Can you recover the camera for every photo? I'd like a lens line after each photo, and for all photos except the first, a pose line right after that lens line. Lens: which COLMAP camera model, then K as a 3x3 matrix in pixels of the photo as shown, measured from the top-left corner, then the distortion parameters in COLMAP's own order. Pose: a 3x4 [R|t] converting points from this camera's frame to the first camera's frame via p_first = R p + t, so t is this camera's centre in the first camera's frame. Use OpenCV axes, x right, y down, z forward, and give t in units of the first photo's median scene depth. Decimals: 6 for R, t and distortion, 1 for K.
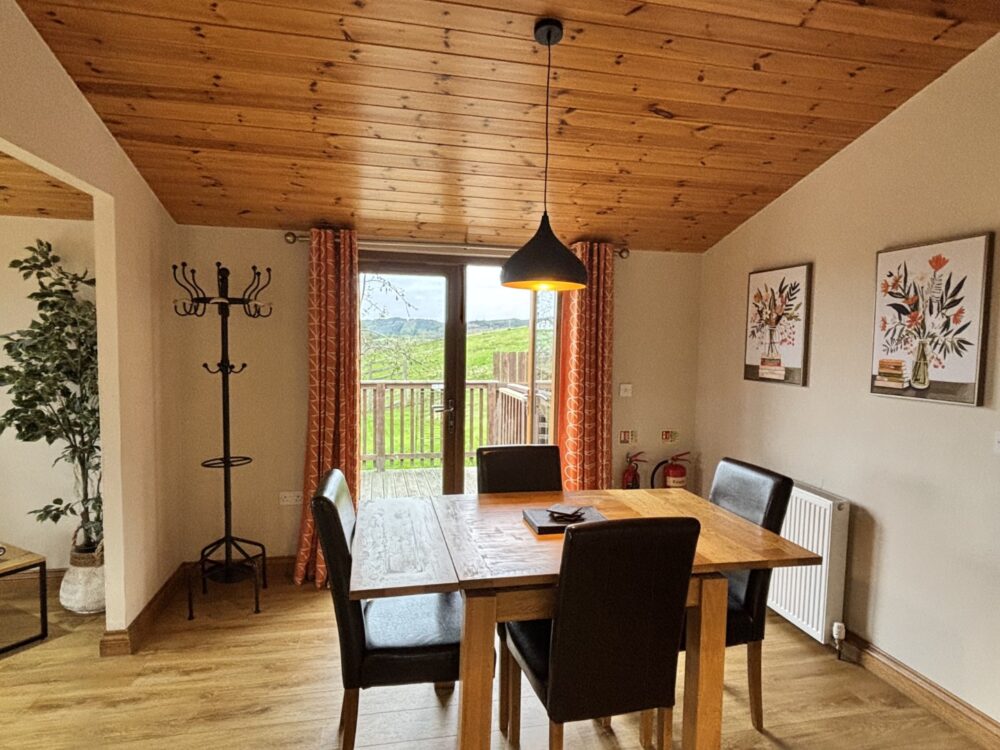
lens RADIAL K [[586.3, 0, 502.0], [0, 586.3, 378.5], [0, 0, 1]] dist [0.056059, -0.076035]
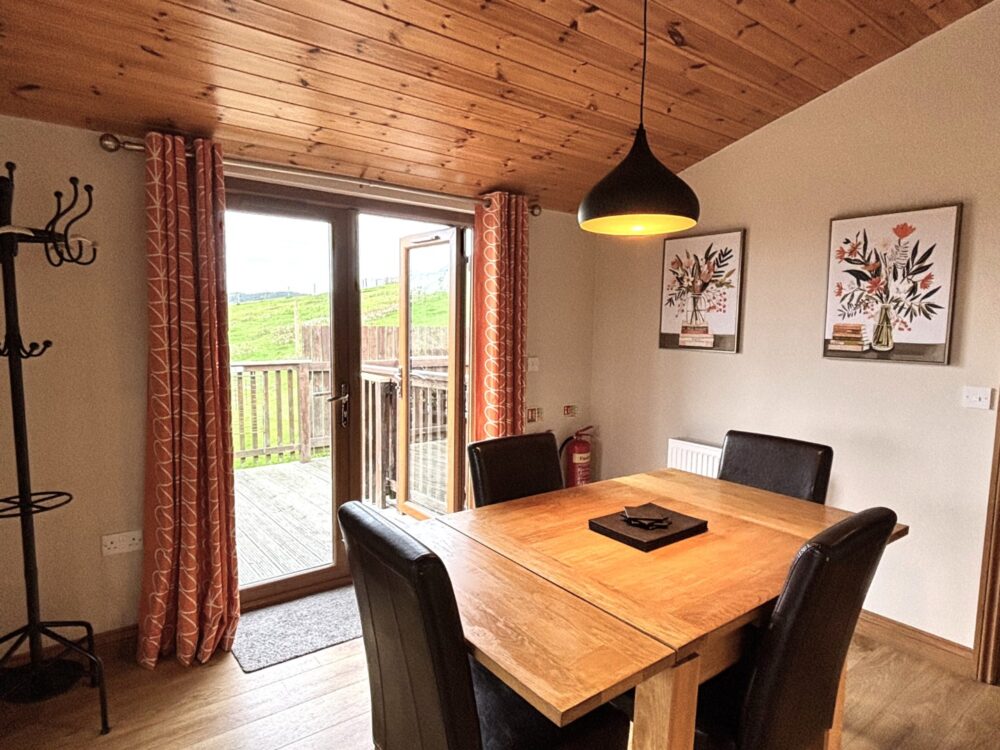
lens RADIAL K [[589.2, 0, 499.9], [0, 589.2, 379.2], [0, 0, 1]] dist [0.023392, -0.026634]
pose [[0.905843, -0.045672, 0.421143, -0.307823], [0.028261, 0.998472, 0.047495, -0.001482], [-0.422669, -0.031121, 0.905750, 0.281063]]
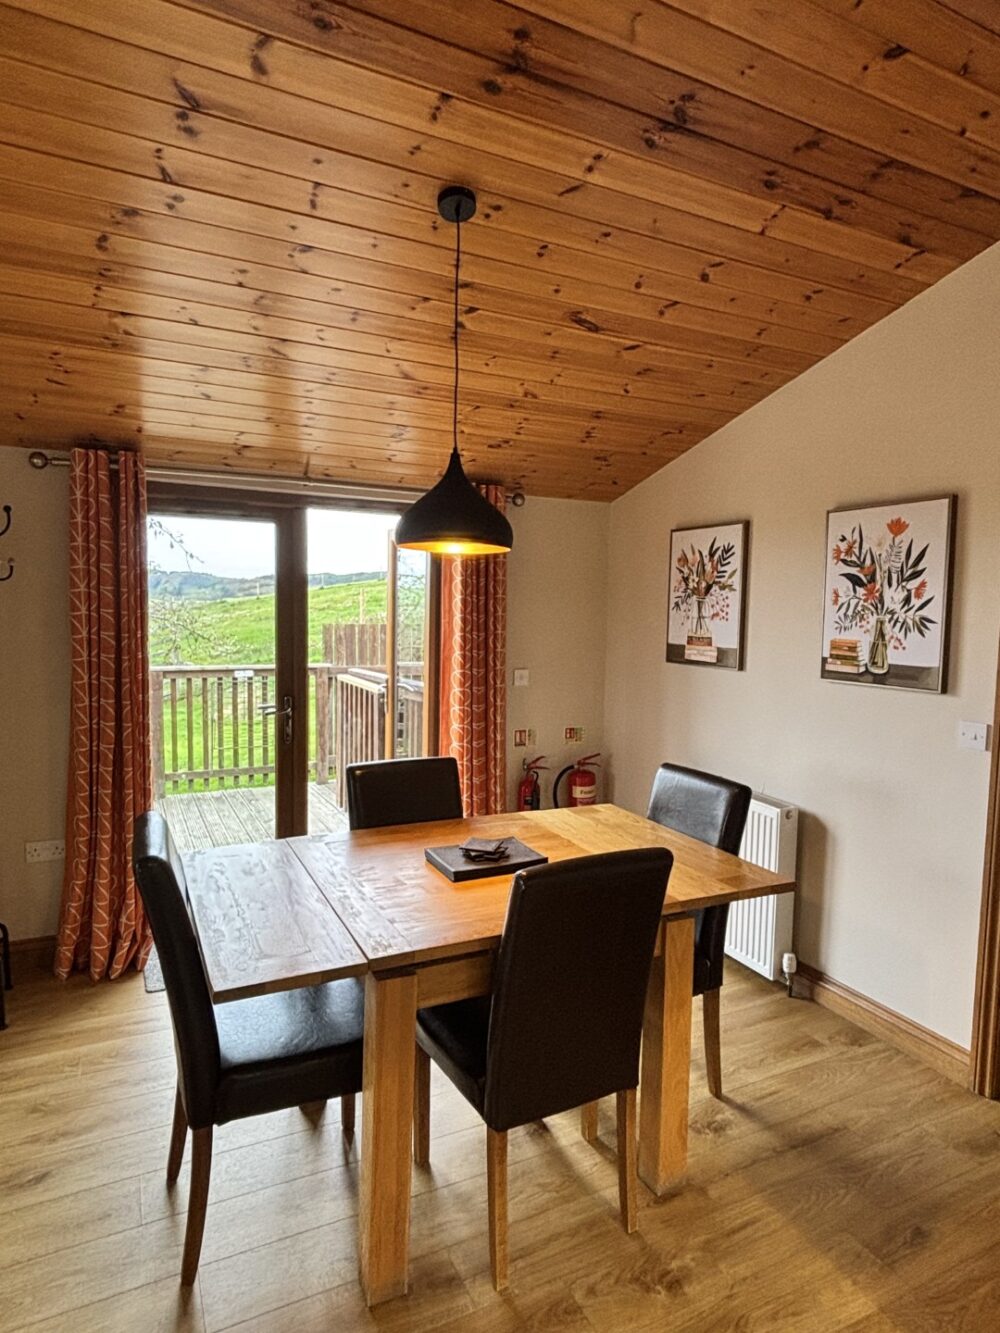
lens RADIAL K [[781.5, 0, 499.5], [0, 781.5, 664.6], [0, 0, 1]] dist [0.056059, -0.076035]
pose [[0.970915, -0.017848, 0.238757, -0.085031], [0.014486, 0.999770, 0.015830, -0.018785], [-0.238984, -0.011911, 0.970950, 0.017608]]
